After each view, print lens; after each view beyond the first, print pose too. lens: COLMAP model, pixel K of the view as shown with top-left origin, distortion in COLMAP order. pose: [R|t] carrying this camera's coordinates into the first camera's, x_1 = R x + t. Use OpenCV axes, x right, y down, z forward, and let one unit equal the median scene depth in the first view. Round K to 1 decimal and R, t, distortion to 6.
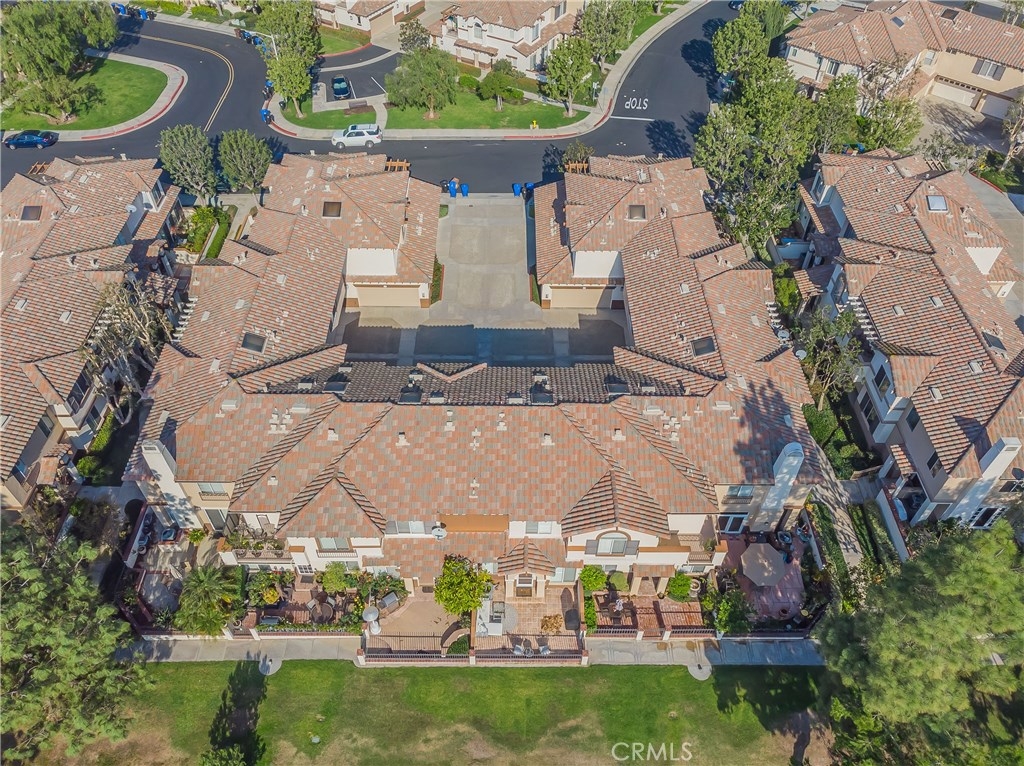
lens RADIAL K [[746.7, 0, 512.0], [0, 746.7, 383.0], [0, 0, 1]] dist [-0.021230, 0.025533]
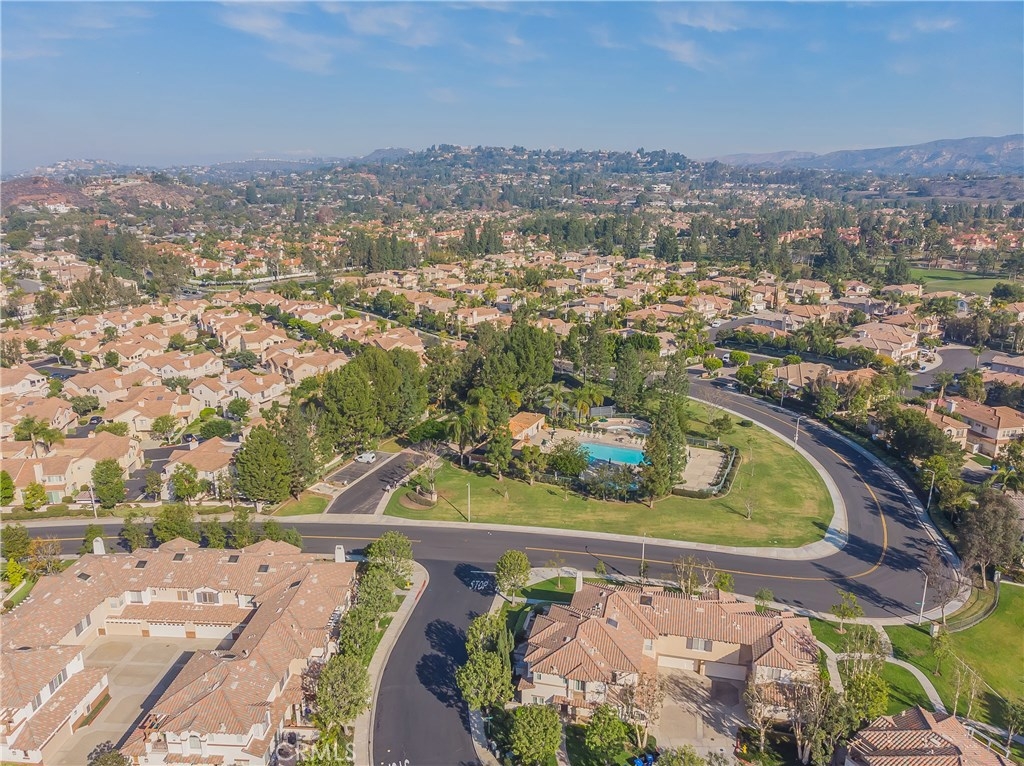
lens RADIAL K [[746.7, 0, 512.0], [0, 746.7, 383.0], [0, 0, 1]] dist [-0.021230, 0.025533]
pose [[0.886621, -0.128686, 0.444233, -0.104288], [0.350513, 0.813606, -0.463882, -0.610741], [-0.301735, 0.566997, 0.766466, 0.007524]]
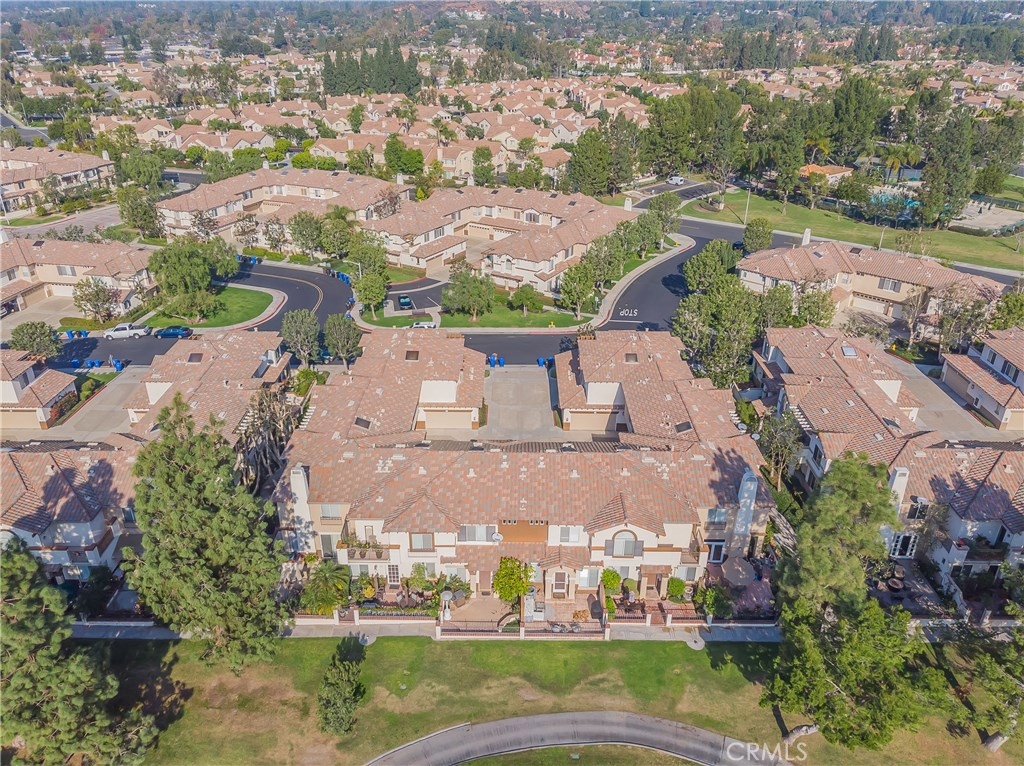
lens RADIAL K [[718.7, 0, 512.0], [0, 718.7, 383.0], [0, 0, 1]] dist [0.001961, -0.036619]
pose [[0.999941, 0.000983, -0.010803, -0.053545], [-0.004574, 0.941257, -0.337659, 0.356613], [0.009836, 0.337689, 0.941206, -0.322314]]
